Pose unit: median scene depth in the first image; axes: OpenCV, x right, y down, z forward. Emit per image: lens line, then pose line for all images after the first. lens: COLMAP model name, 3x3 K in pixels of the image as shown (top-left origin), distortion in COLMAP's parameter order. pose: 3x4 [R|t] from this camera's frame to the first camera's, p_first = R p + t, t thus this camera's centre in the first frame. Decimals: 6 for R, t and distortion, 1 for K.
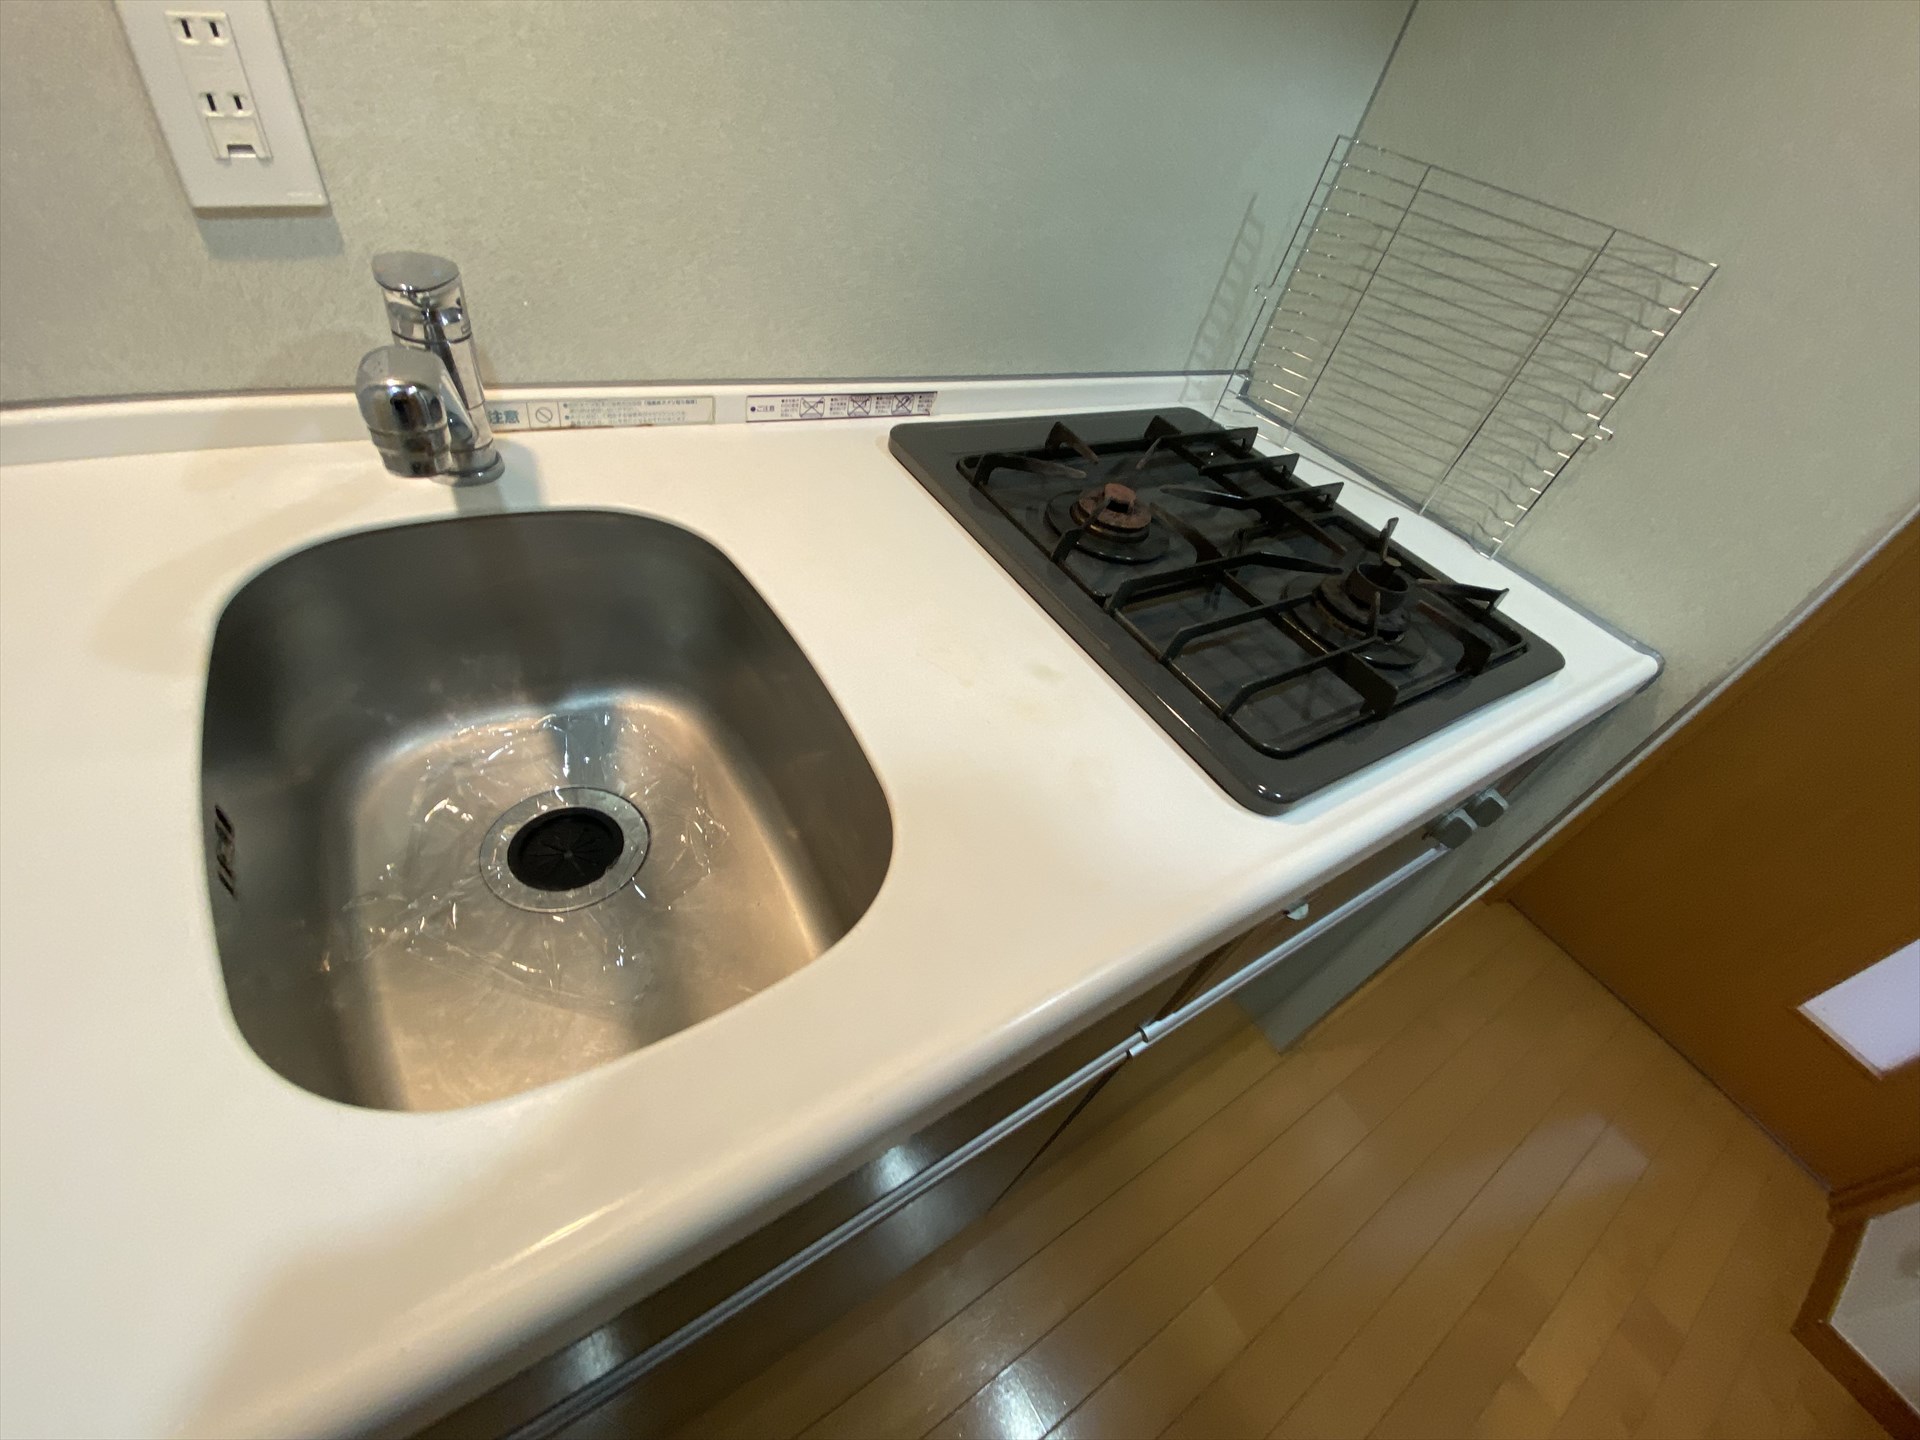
lens RADIAL K [[784.7, 0, 960.0], [0, 784.7, 720.0], [0, 0, 1]] dist [-0.001397, -0.012906]
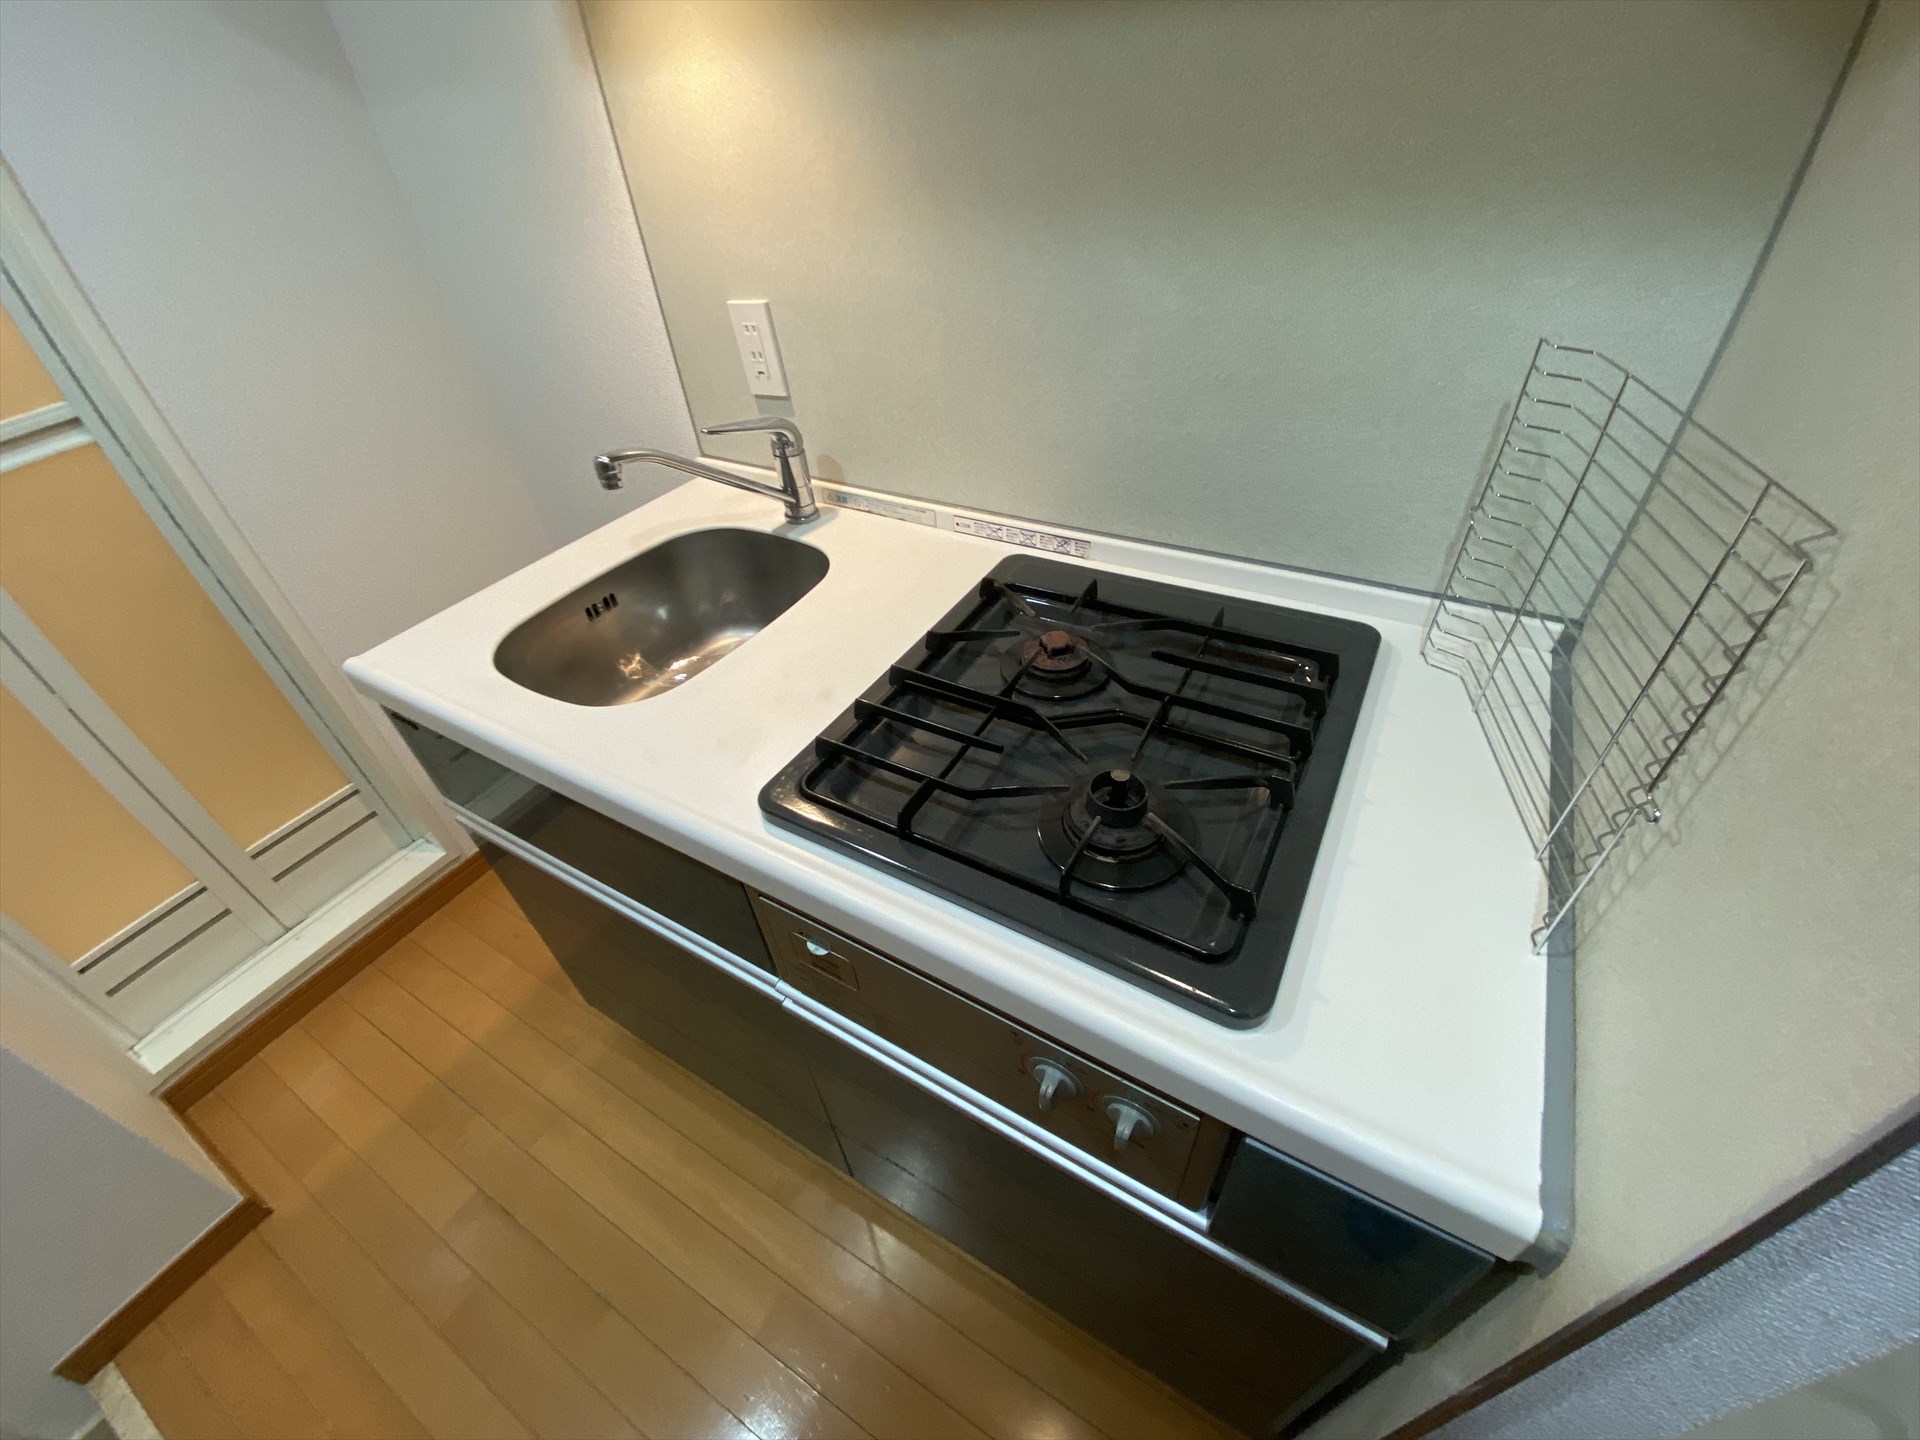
lens RADIAL K [[784.7, 0, 960.0], [0, 784.7, 720.0], [0, 0, 1]] dist [-0.001397, -0.012906]
pose [[0.439229, 0.362460, -0.822010, 1.176800], [-0.495655, 0.860904, 0.114764, -0.258788], [0.749269, 0.357026, 0.557789, 0.307178]]
